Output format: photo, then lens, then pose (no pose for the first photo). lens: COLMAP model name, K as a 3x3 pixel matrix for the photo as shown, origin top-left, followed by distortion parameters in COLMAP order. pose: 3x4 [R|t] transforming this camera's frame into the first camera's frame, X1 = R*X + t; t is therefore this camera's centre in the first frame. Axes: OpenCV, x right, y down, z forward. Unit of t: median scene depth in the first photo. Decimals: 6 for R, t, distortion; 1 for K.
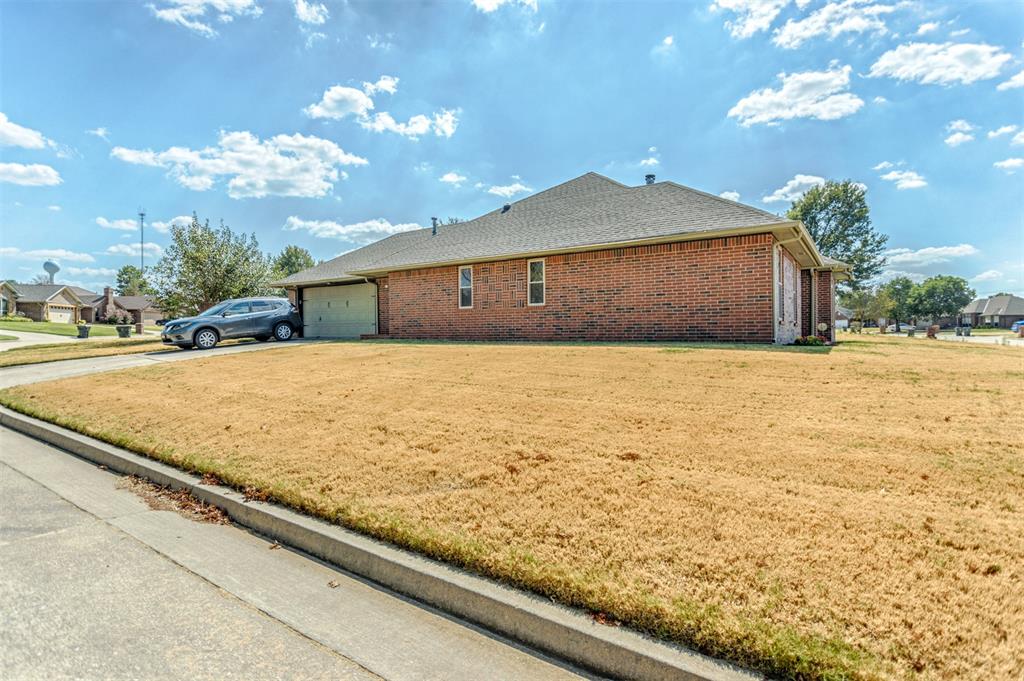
lens RADIAL K [[496.8, 0, 513.9], [0, 496.8, 337.3], [0, 0, 1]] dist [-0.006310, 0.001292]
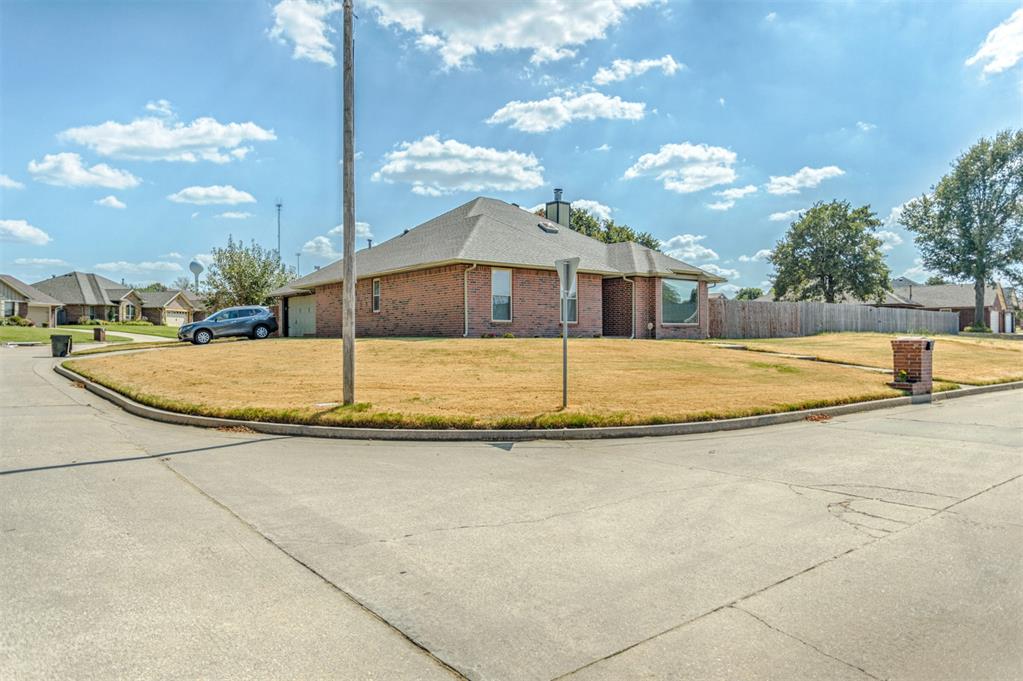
lens RADIAL K [[646.8, 0, 510.4], [0, 646.8, 342.3], [0, 0, 1]] dist [0.005160, 0.000582]
pose [[0.955159, 0.001496, -0.296090, 0.665546], [-0.001500, 0.999999, 0.000214, 0.014237], [0.296090, 0.000239, 0.955160, -0.442258]]
